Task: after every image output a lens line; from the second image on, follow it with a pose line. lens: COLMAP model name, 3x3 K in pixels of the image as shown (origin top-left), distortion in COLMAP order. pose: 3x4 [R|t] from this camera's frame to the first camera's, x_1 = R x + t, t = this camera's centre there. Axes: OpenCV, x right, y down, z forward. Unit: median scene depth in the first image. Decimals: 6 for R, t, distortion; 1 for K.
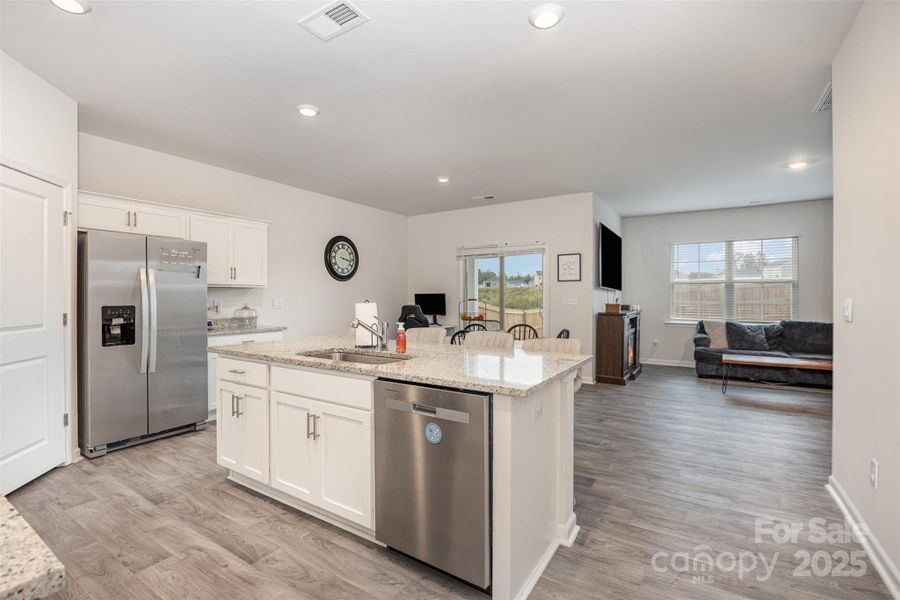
lens RADIAL K [[423.2, 0, 449.0], [0, 423.2, 299.8], [0, 0, 1]] dist [-0.015676, 0.000656]
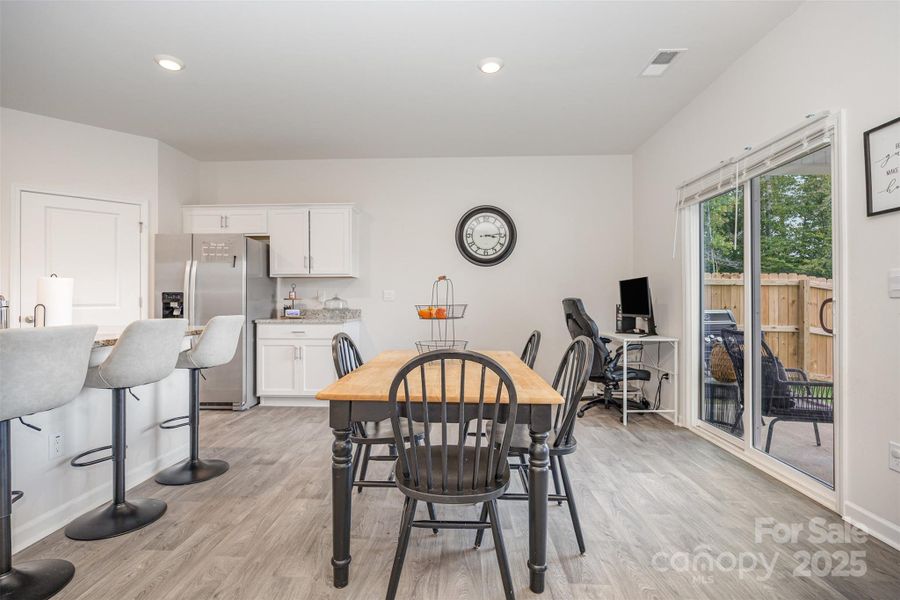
lens RADIAL K [[423.2, 0, 444.9], [0, 423.2, 294.5], [0, 0, 1]] dist [-0.015676, 0.000656]
pose [[0.476490, 0.007829, -0.879145, 0.490939], [-0.011842, 0.999927, 0.002486, 0.005691], [0.879100, 0.009227, 0.476548, 0.787307]]
